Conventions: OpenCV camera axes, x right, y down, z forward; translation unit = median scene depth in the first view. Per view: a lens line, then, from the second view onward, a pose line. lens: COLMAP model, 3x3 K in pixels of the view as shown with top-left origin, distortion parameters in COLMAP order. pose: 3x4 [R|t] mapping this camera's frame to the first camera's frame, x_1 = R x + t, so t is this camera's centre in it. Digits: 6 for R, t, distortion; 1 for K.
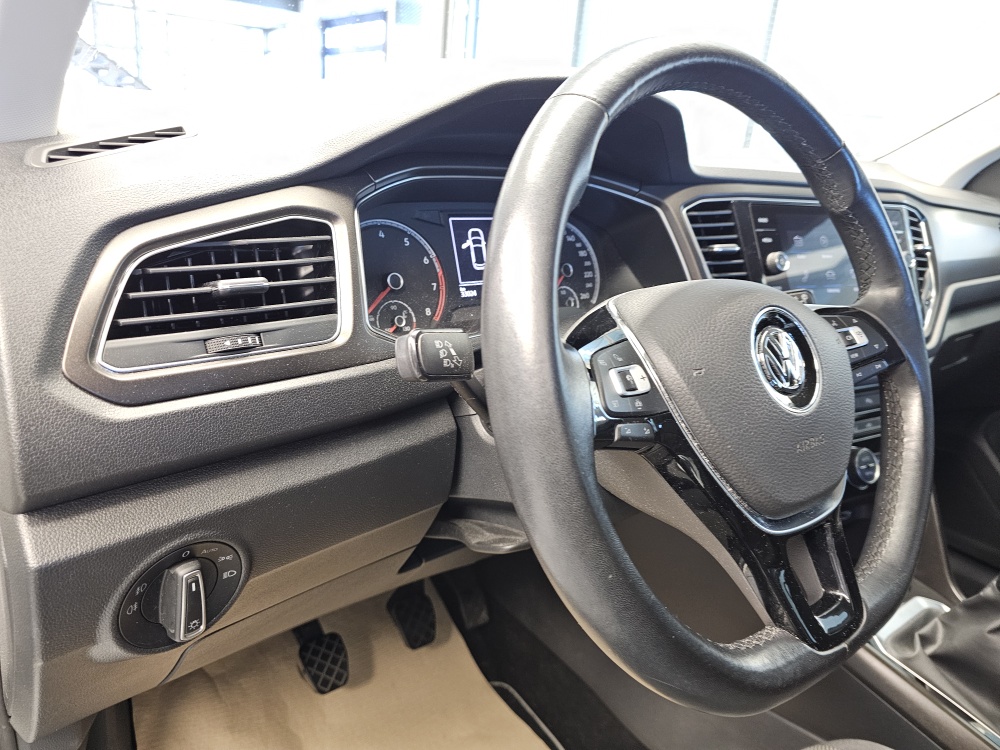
lens RADIAL K [[677.2, 0, 500.1], [0, 677.2, 374.6], [0, 0, 1]] dist [0.057791, -0.059928]
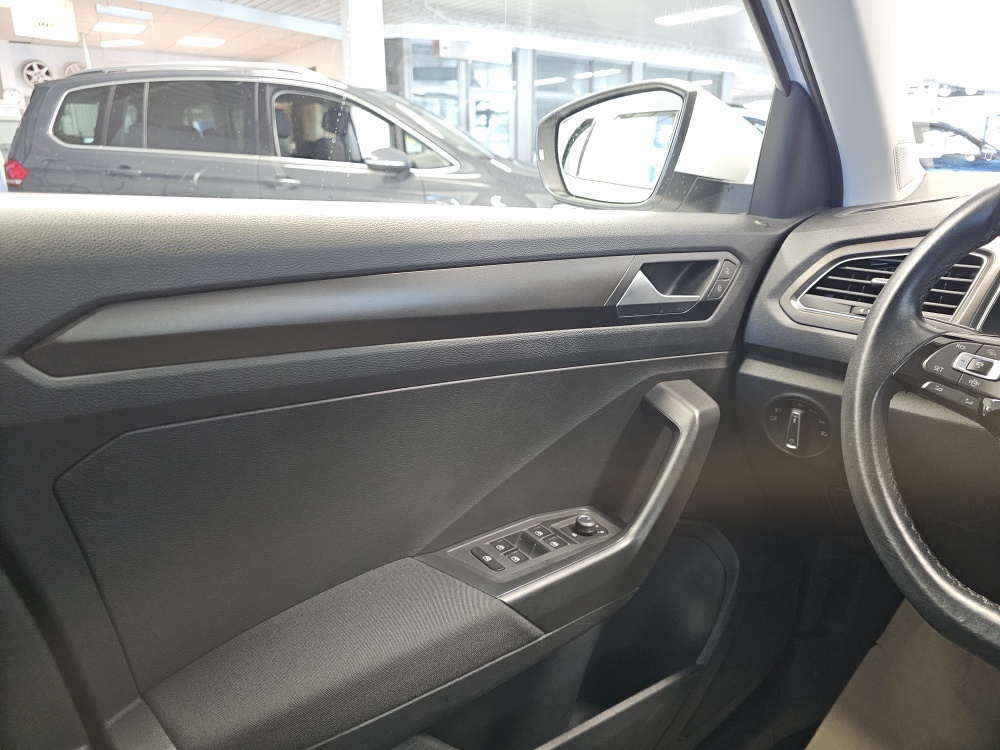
lens RADIAL K [[678.2, 0, 500.9], [0, 678.2, 368.4], [0, 0, 1]] dist [0.056376, -0.059222]
pose [[0.005625, 0.213124, -0.977009, 0.942775], [-0.329274, 0.922933, 0.199432, 0.032610], [0.944218, 0.320582, 0.075368, -0.008623]]
